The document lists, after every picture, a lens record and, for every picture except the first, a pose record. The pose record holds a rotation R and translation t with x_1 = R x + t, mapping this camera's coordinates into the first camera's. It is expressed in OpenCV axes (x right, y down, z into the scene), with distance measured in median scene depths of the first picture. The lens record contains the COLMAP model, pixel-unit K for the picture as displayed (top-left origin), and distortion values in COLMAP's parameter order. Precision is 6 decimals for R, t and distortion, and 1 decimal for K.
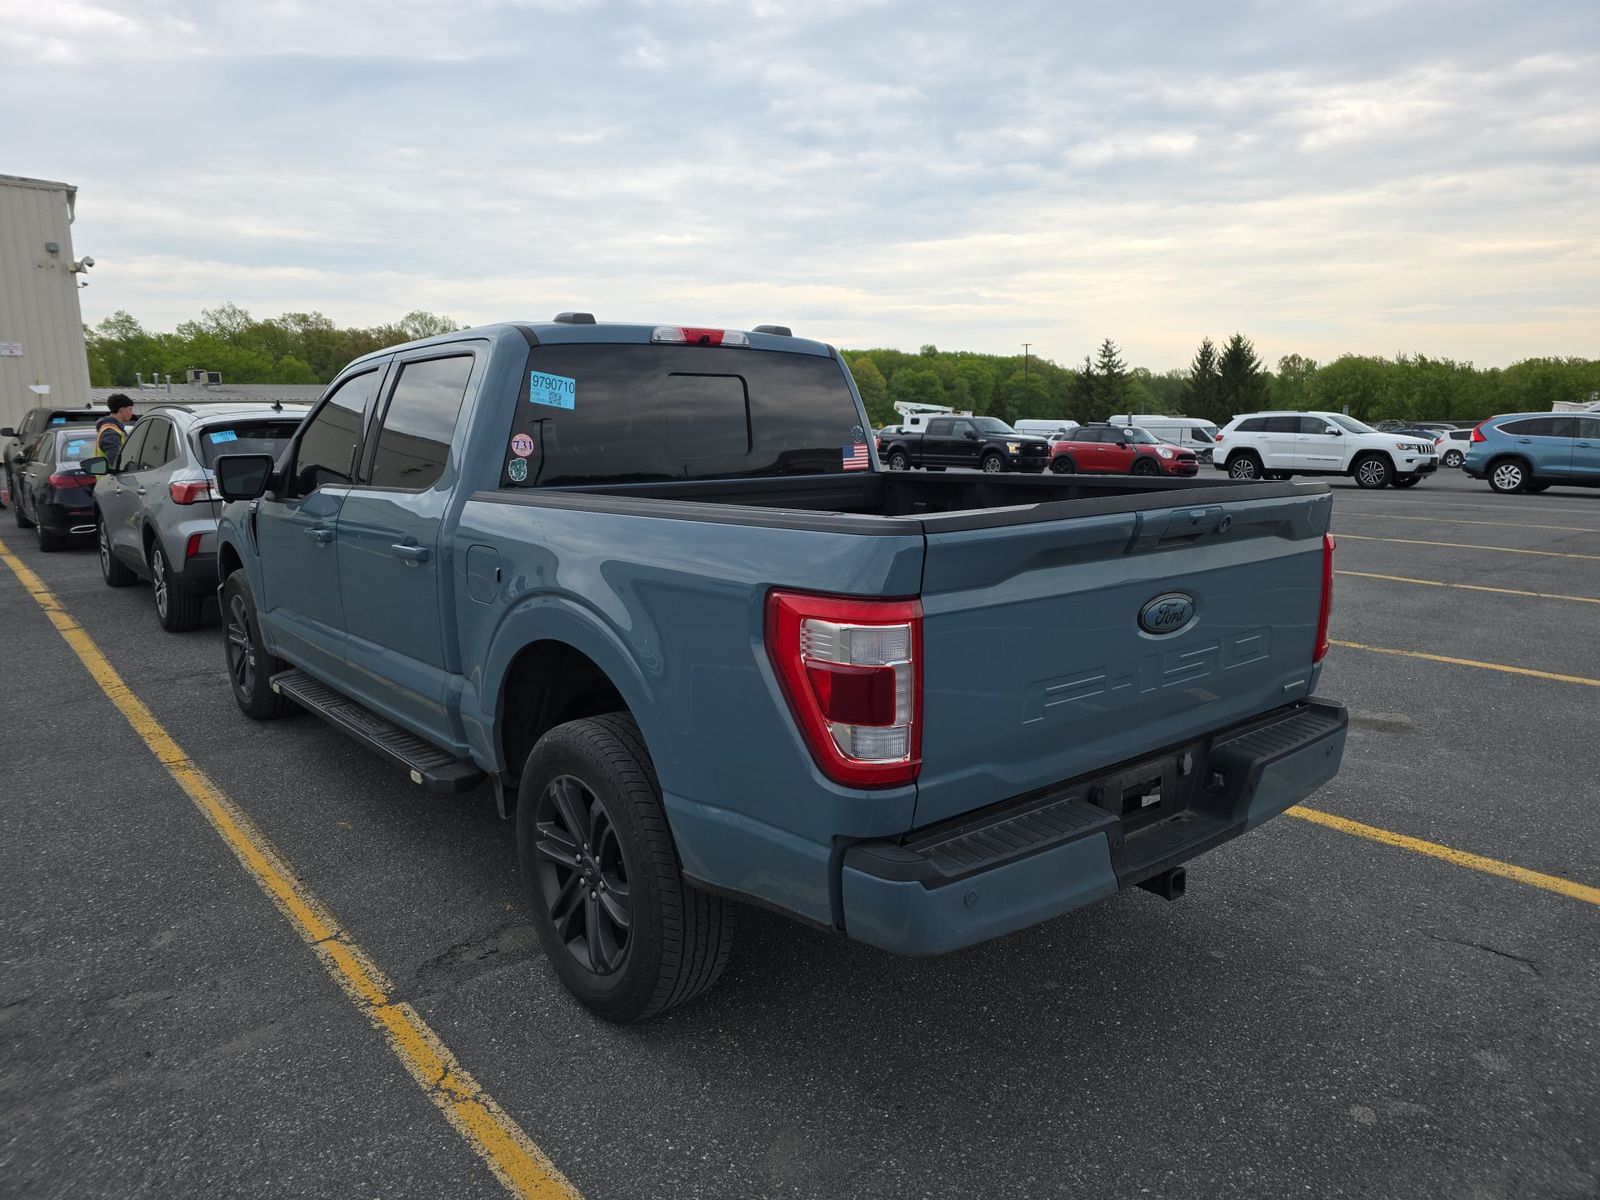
lens RADIAL K [[1080.2, 0, 800.0], [0, 1080.2, 600.0], [0, 0, 1]] dist [0.056497, -0.059387]
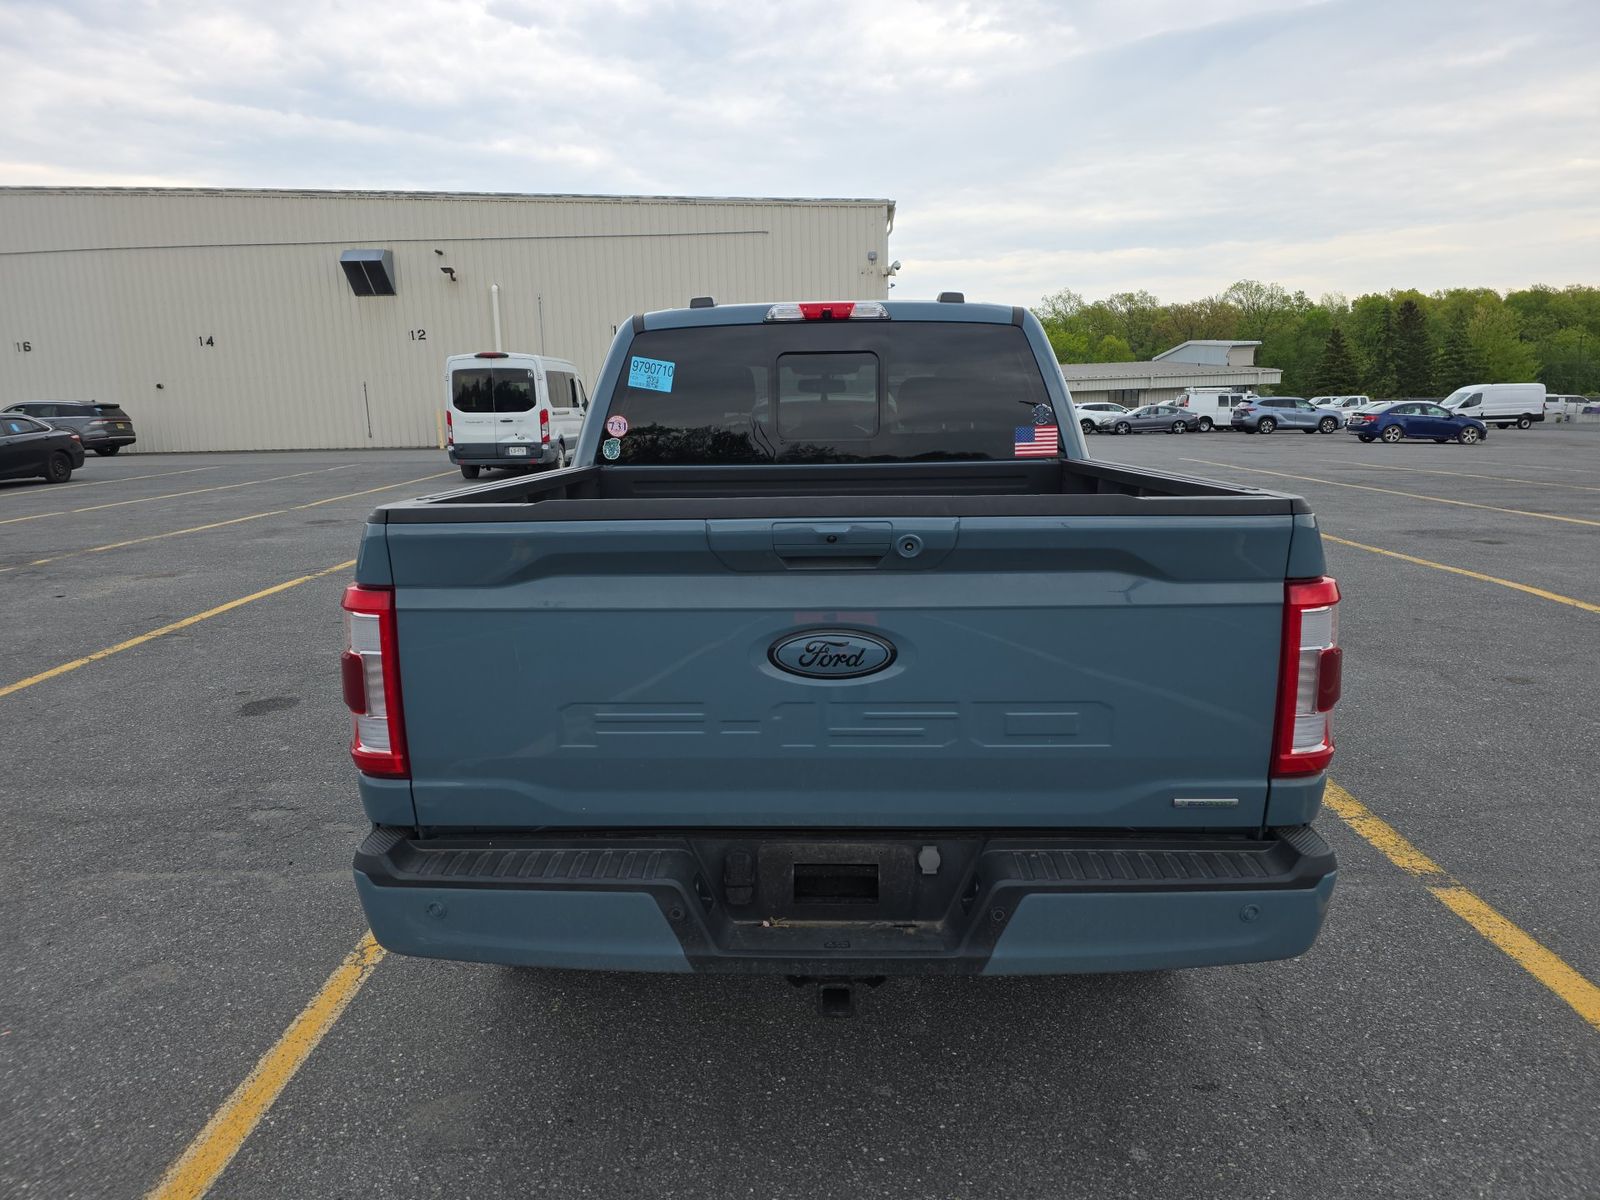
lens RADIAL K [[1072.6, 0, 795.0], [0, 1072.6, 621.9], [0, 0, 1]] dist [0.071135, -0.065128]
pose [[0.749387, 0.126289, -0.649977, 0.408757], [-0.098268, 0.991984, 0.079442, -0.034559], [0.654799, 0.004340, 0.755791, 0.203454]]
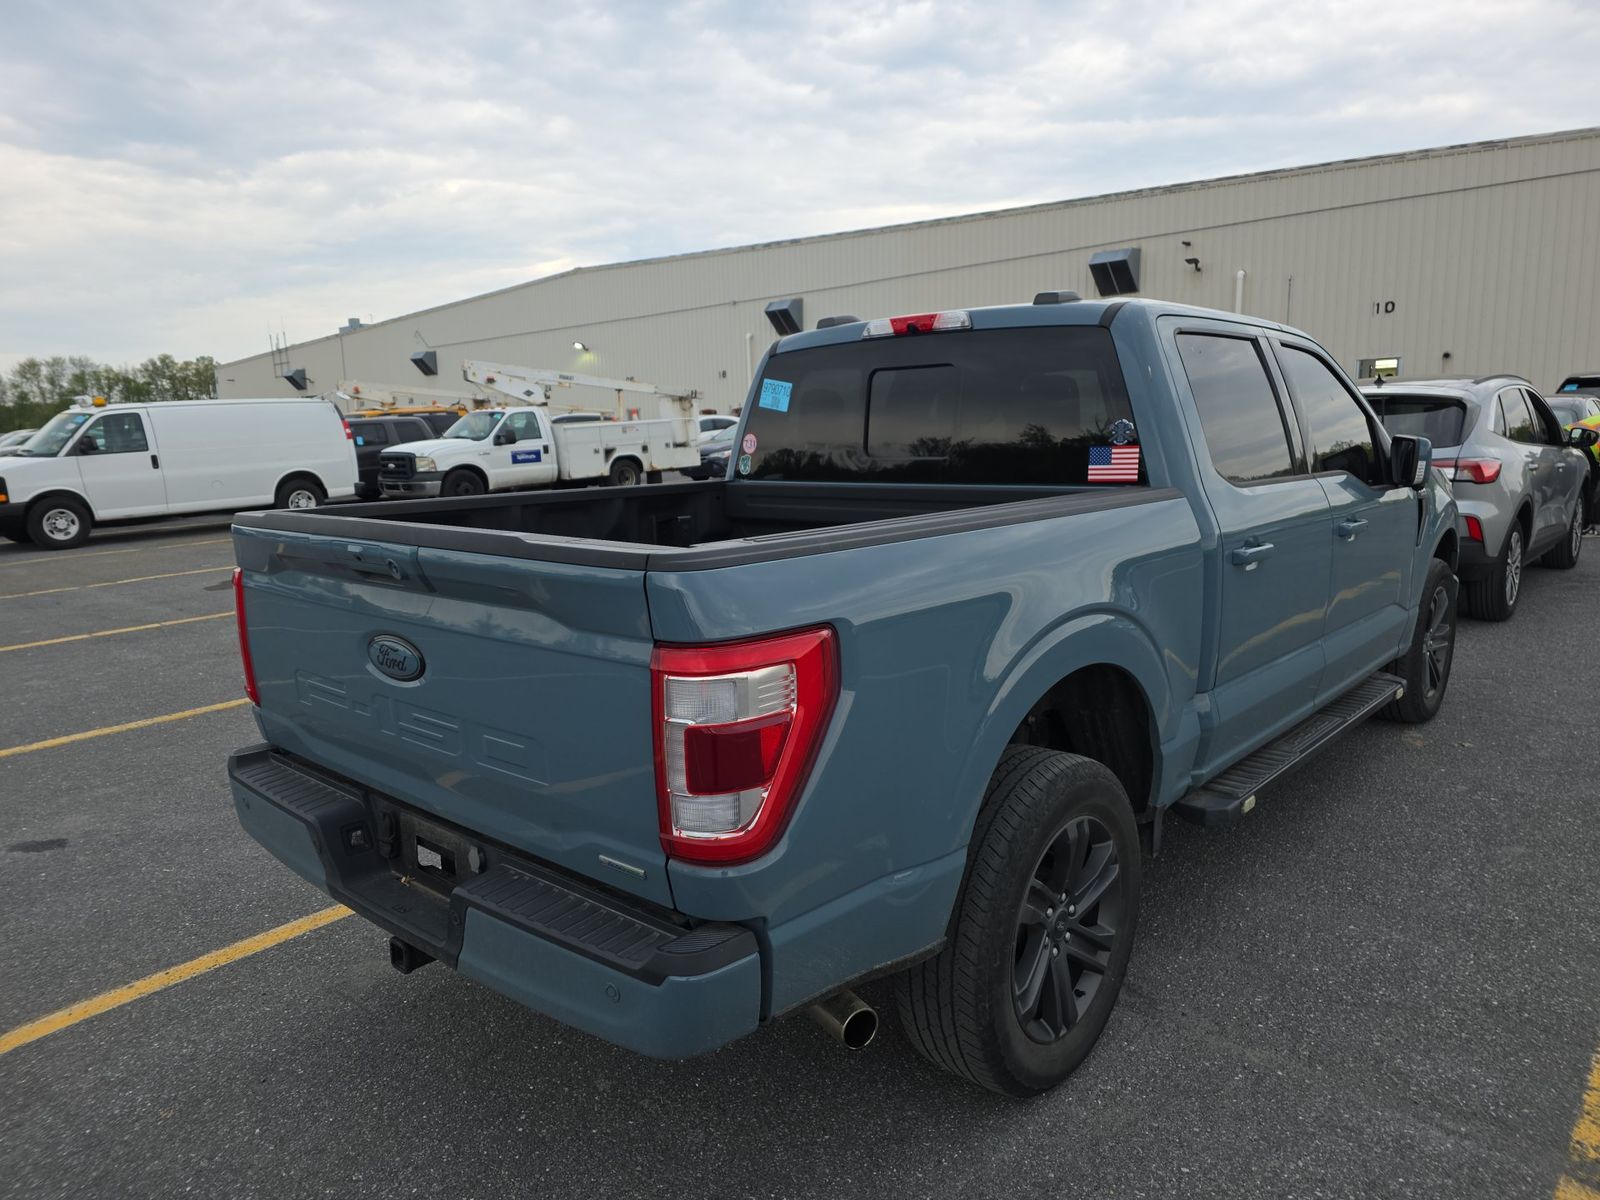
lens RADIAL K [[1099.2, 0, 768.1], [0, 1099.2, 607.6], [0, 0, 1]] dist [0.036969, -0.049642]
pose [[0.119362, 0.170971, -0.978019, 0.635447], [-0.128510, 0.979436, 0.155534, -0.105887], [0.984499, 0.107121, 0.138879, 0.590190]]
